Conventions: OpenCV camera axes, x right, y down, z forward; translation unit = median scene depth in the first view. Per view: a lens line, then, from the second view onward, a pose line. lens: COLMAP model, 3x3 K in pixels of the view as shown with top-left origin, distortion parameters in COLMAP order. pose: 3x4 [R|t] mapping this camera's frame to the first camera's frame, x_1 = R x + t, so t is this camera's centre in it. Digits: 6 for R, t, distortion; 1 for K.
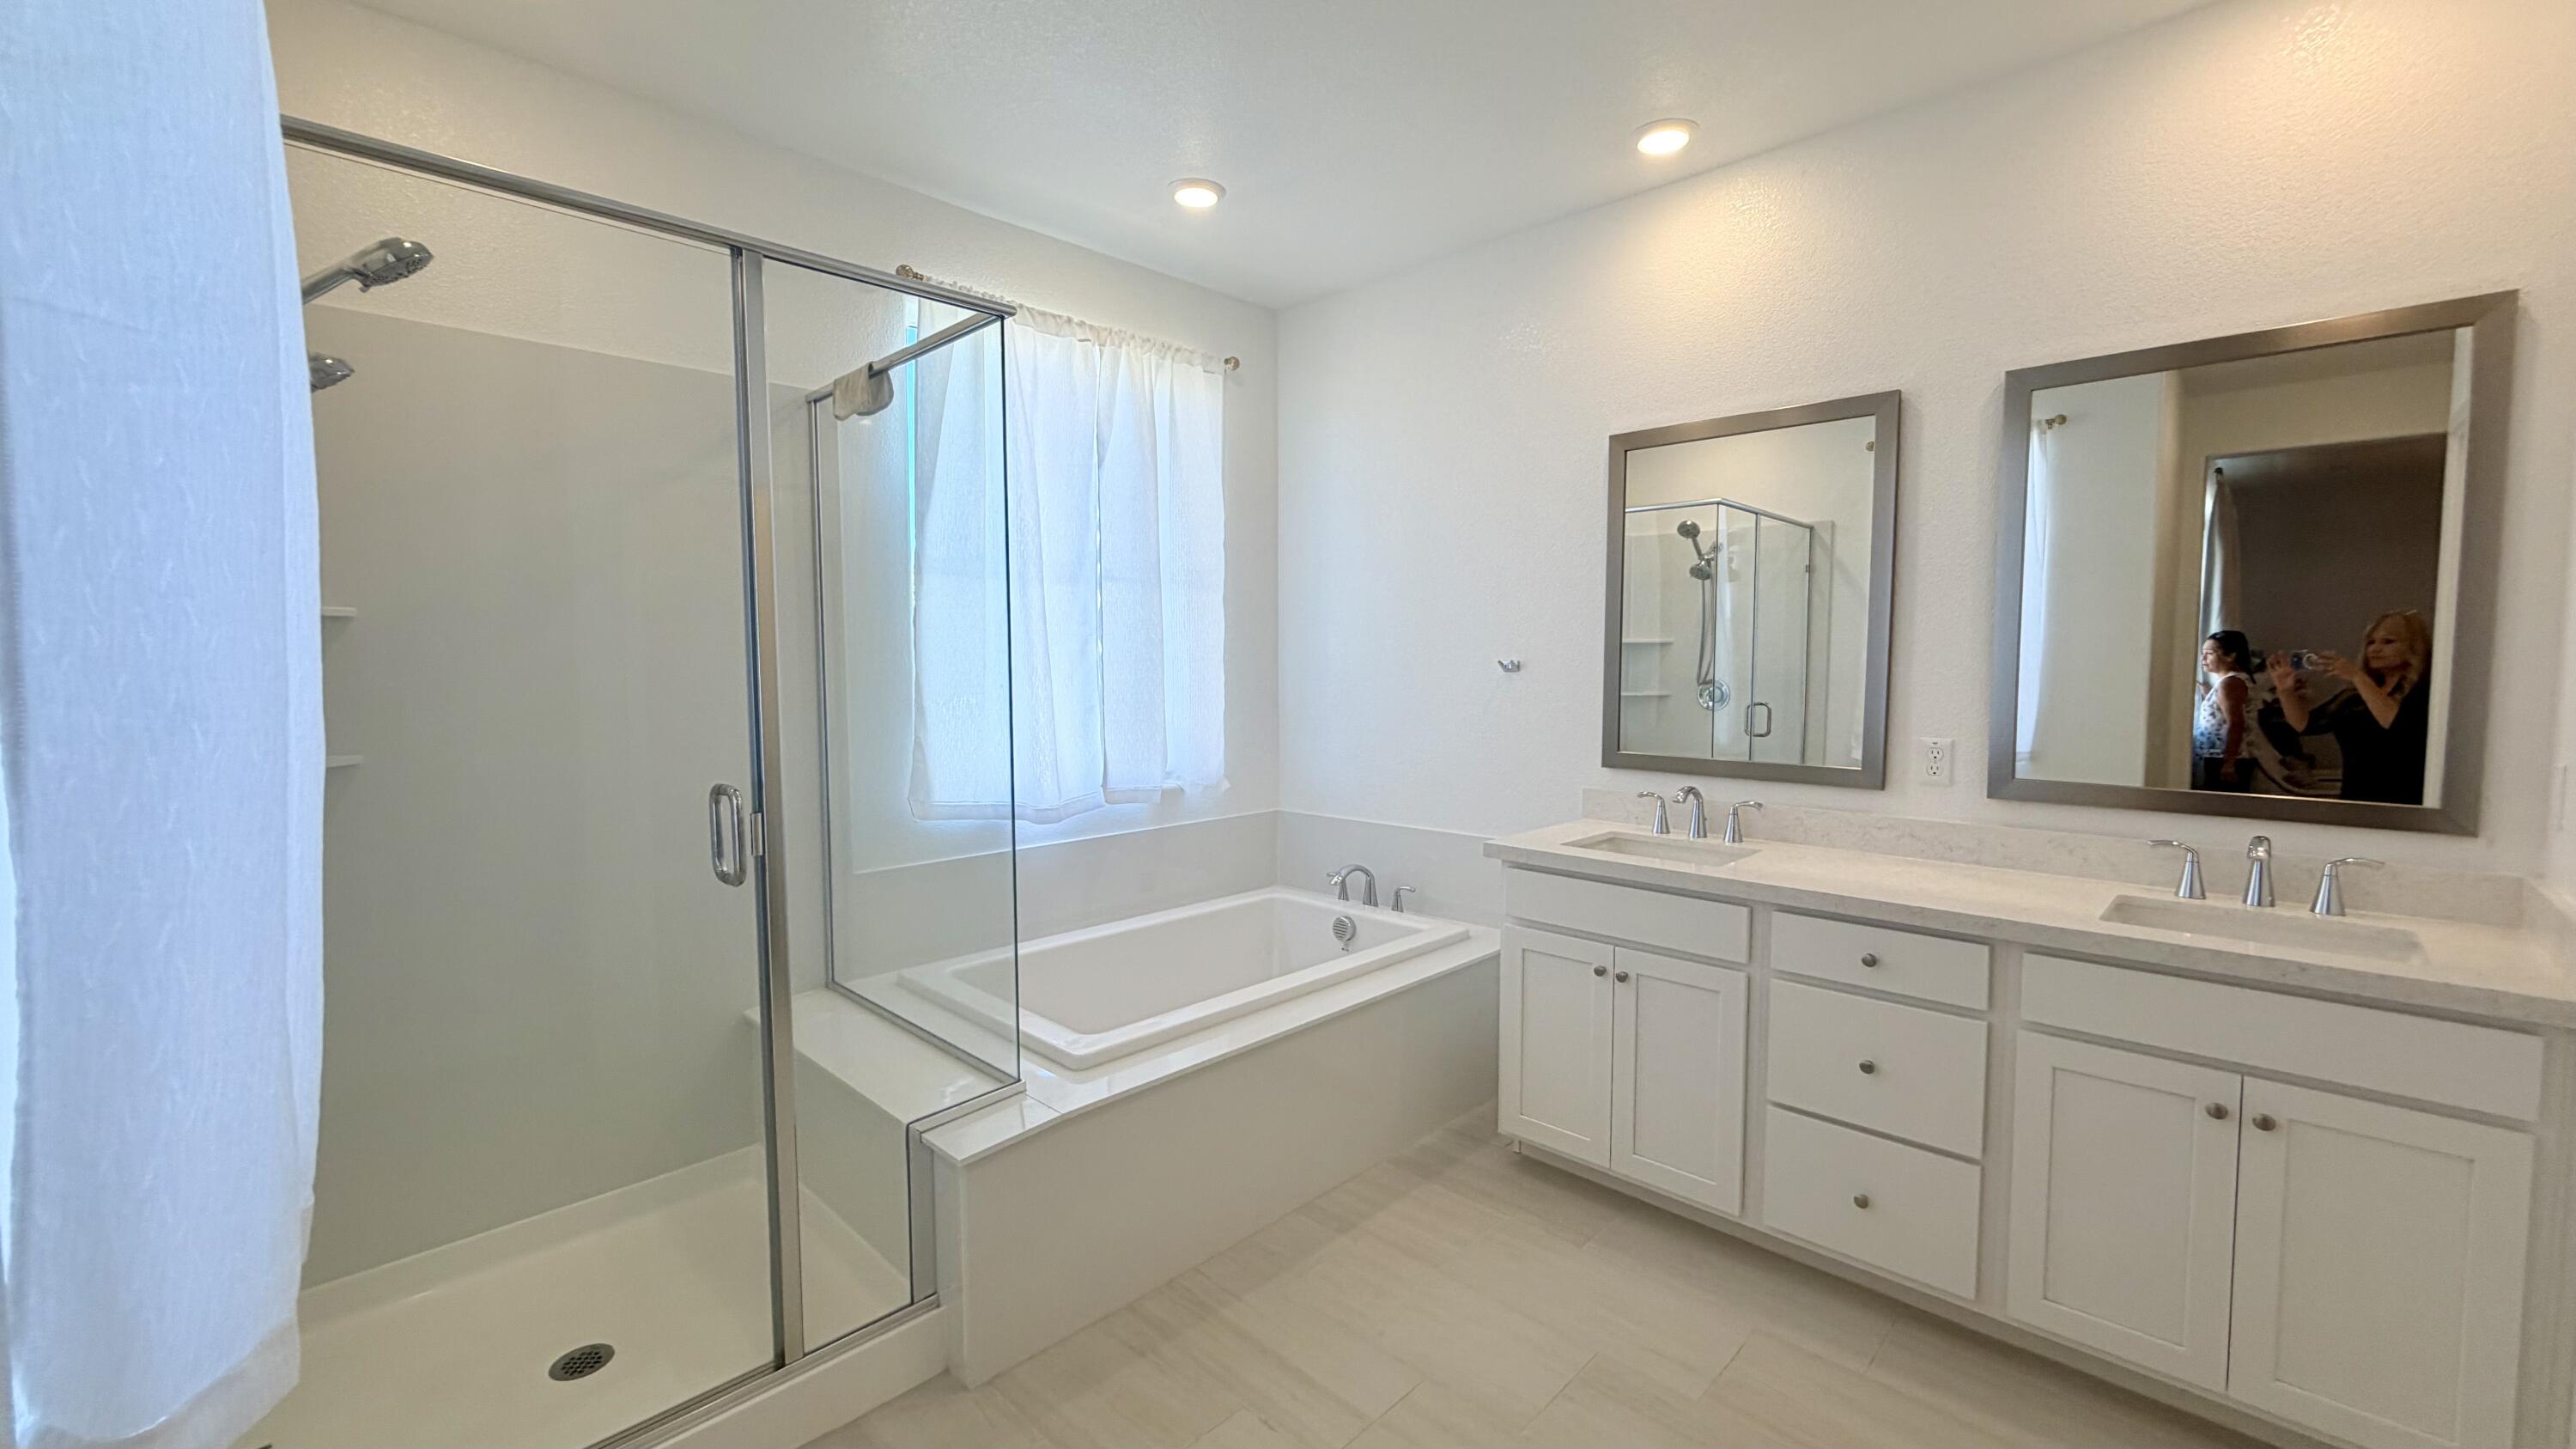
lens RADIAL K [[1029.7, 0, 1288.0], [0, 1029.7, 724.5], [0, 0, 1]] dist [0.003465, 0.000086]
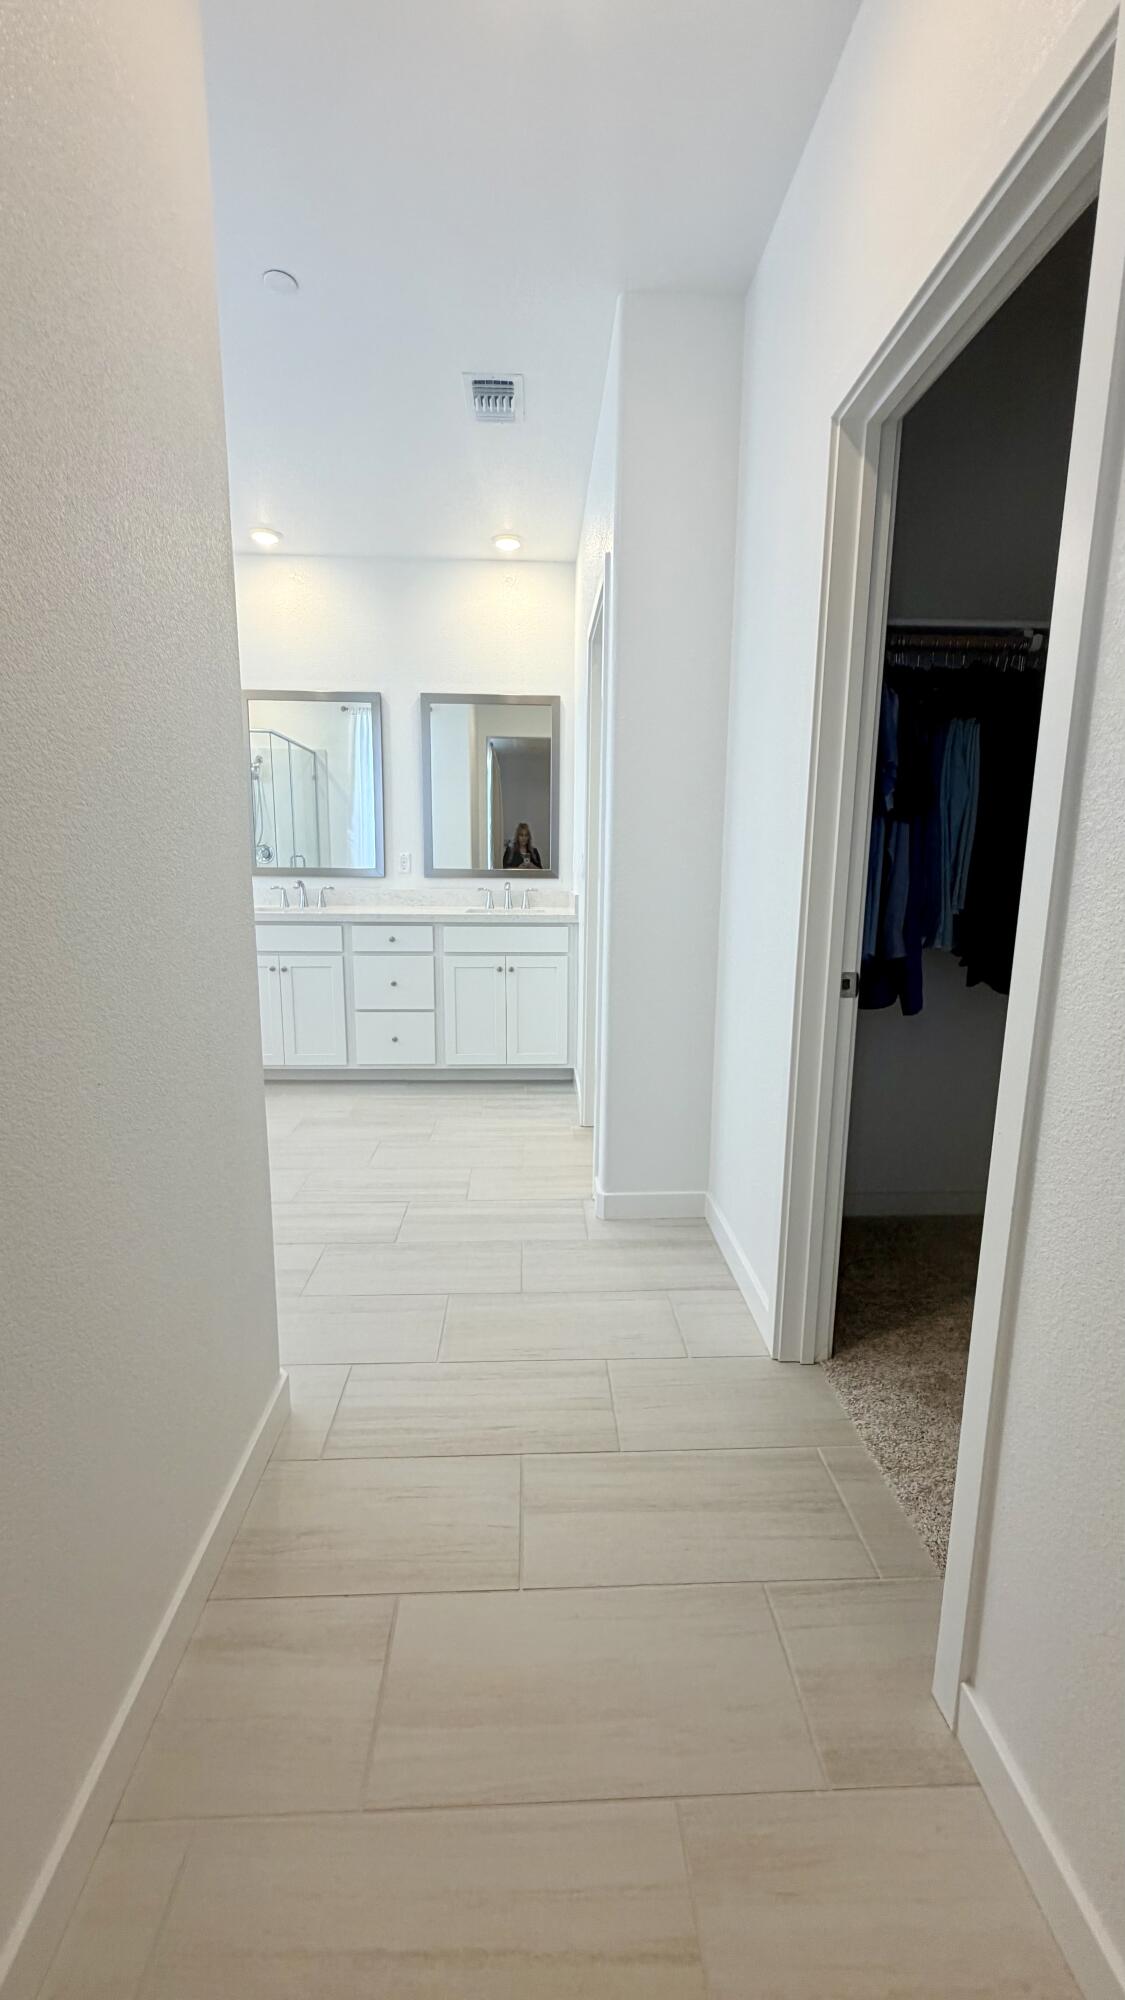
lens RADIAL K [[799.4, 0, 565.0], [0, 799.4, 998.3], [0, 0, 1]] dist [0.003465, 0.000086]
pose [[0.686240, -0.119978, 0.717412, -0.468597], [0.036315, 0.990724, 0.130949, 0.121021], [-0.726468, -0.063810, 0.684232, -0.531164]]
